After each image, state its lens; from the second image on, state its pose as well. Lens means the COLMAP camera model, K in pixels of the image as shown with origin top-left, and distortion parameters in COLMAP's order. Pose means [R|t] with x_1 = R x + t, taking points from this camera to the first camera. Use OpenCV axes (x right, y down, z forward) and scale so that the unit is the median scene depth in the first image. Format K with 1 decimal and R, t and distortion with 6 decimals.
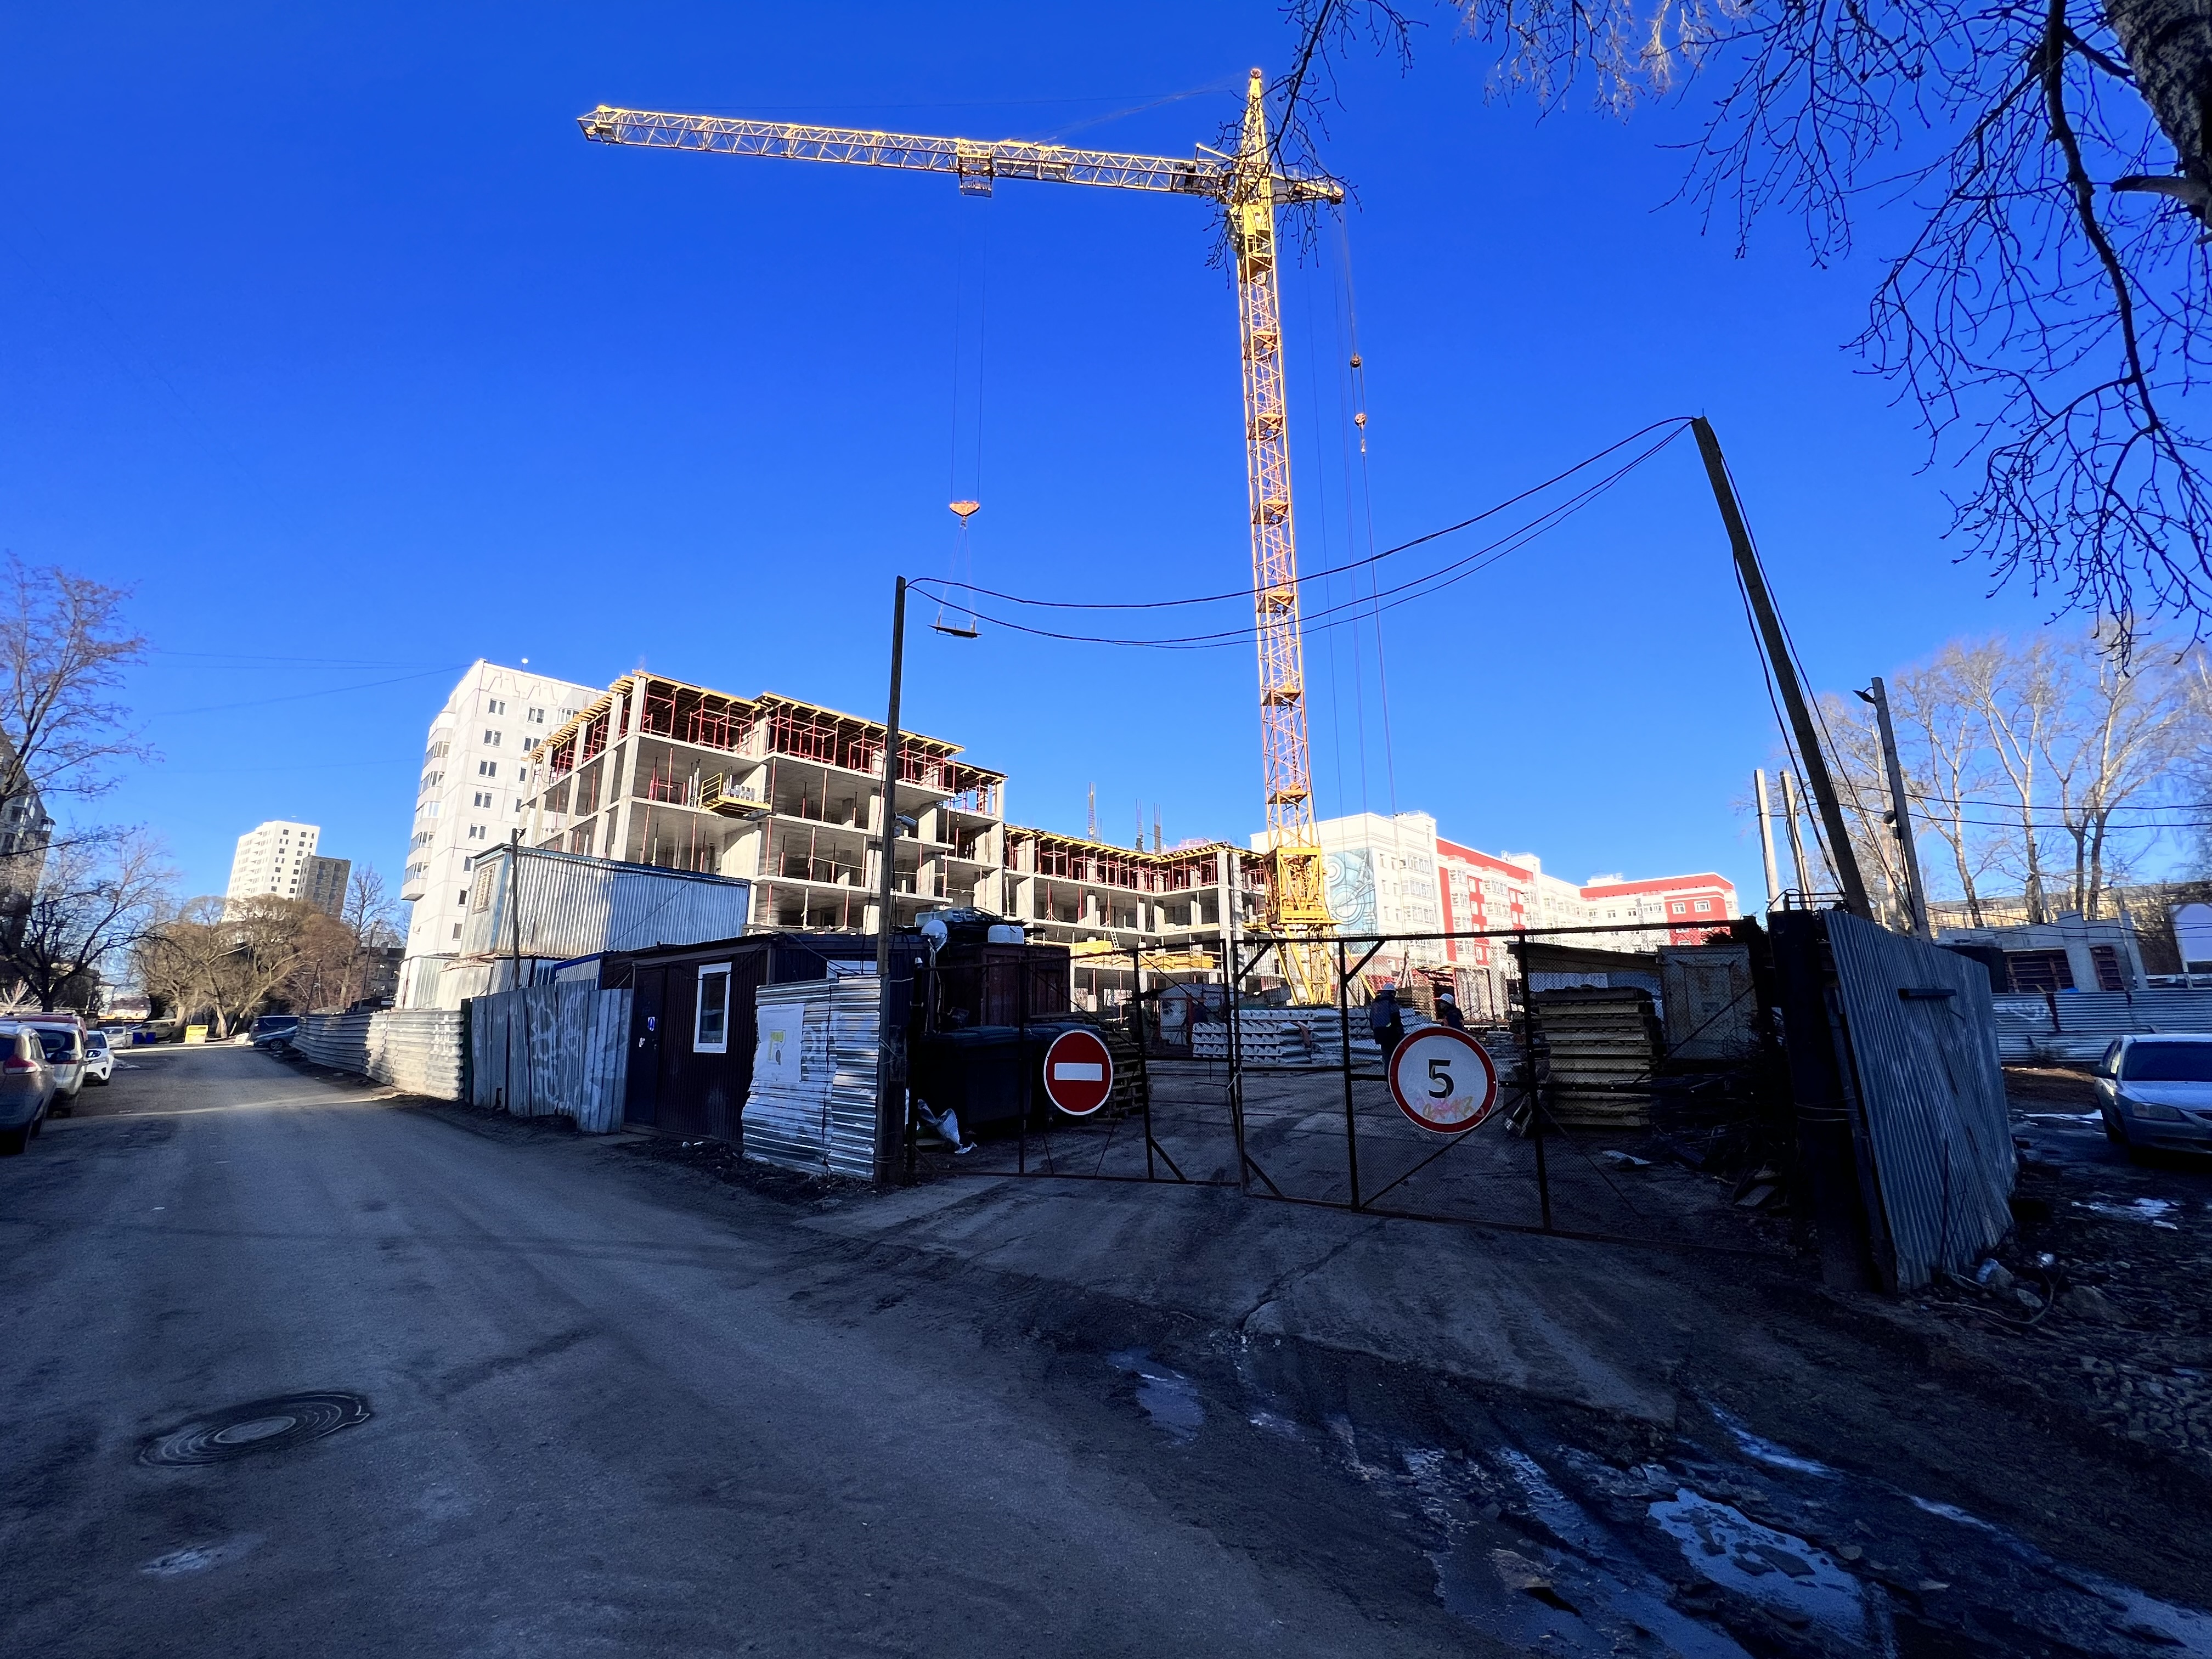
lens RADIAL K [[842.9, 0, 1106.0], [0, 842.9, 829.5], [0, 0, 1]] dist [-0.000143, 0.000011]
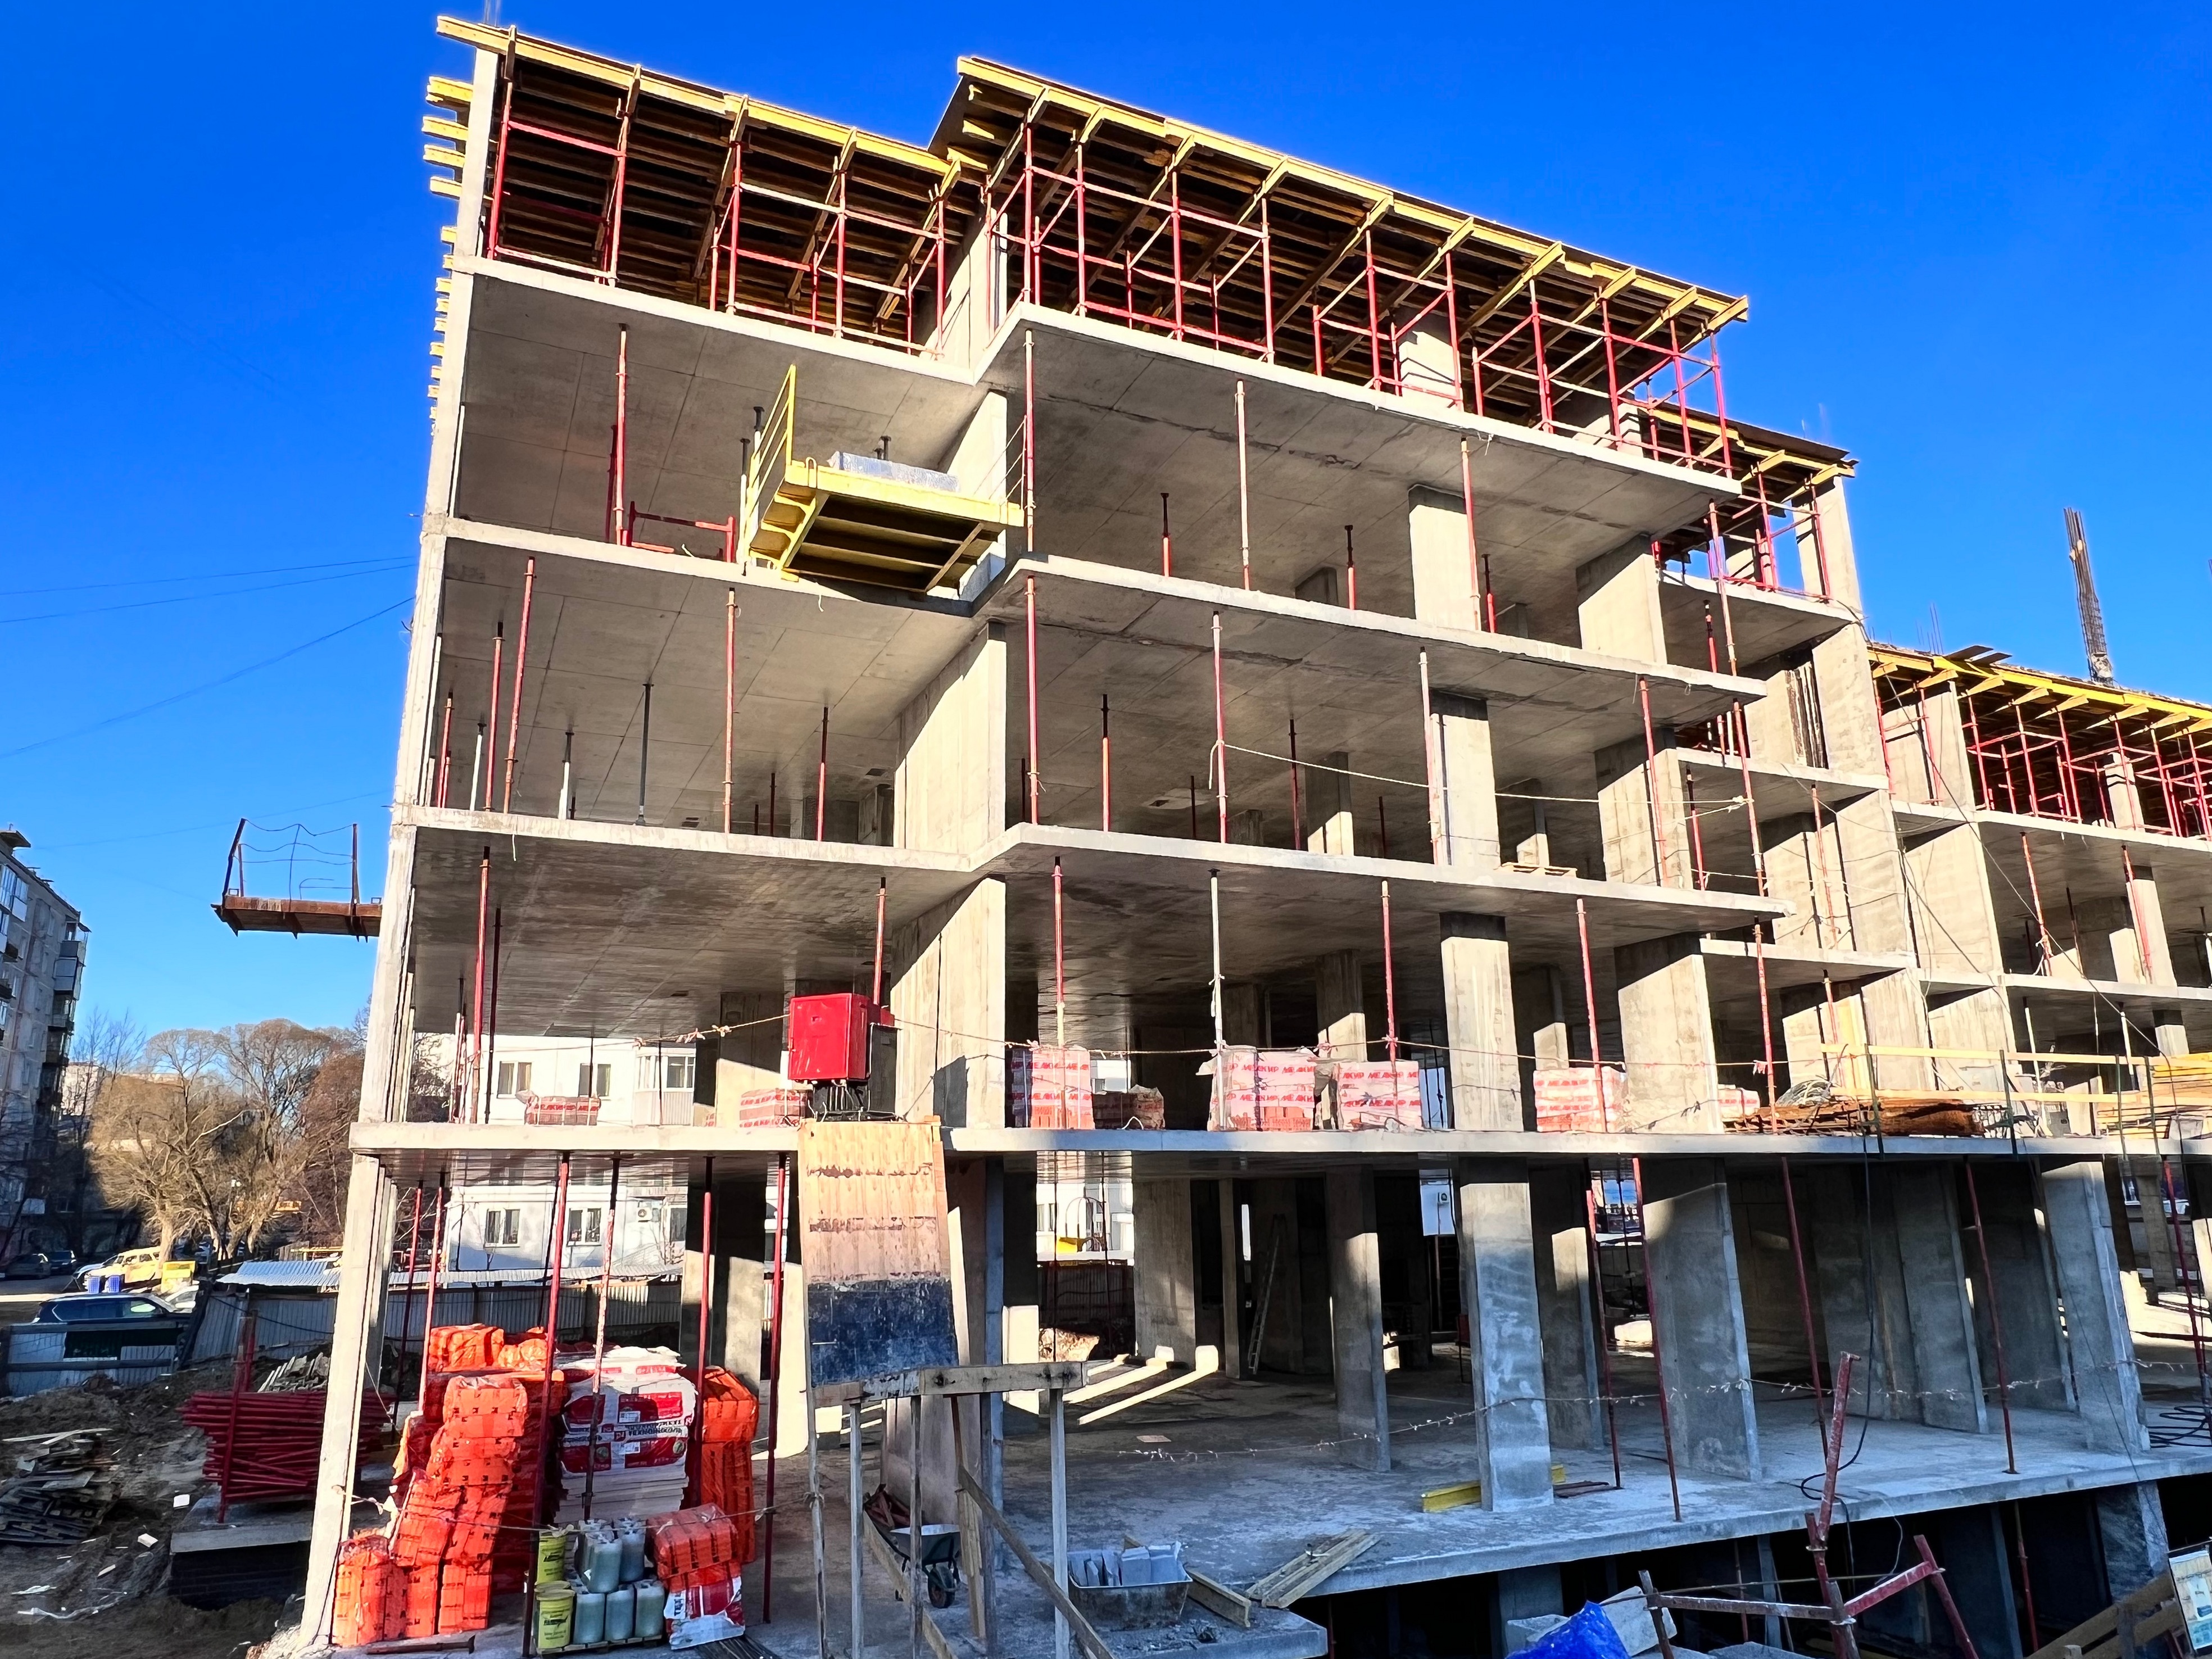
lens RADIAL K [[1464.3, 0, 1106.0], [0, 1464.3, 829.5], [0, 0, 1]] dist [0.000412, -0.000408]
pose [[0.913792, -0.103099, -0.392879, -0.207287], [0.099386, 0.994601, -0.029844, 0.060000], [0.393835, -0.011775, 0.919106, 0.575732]]
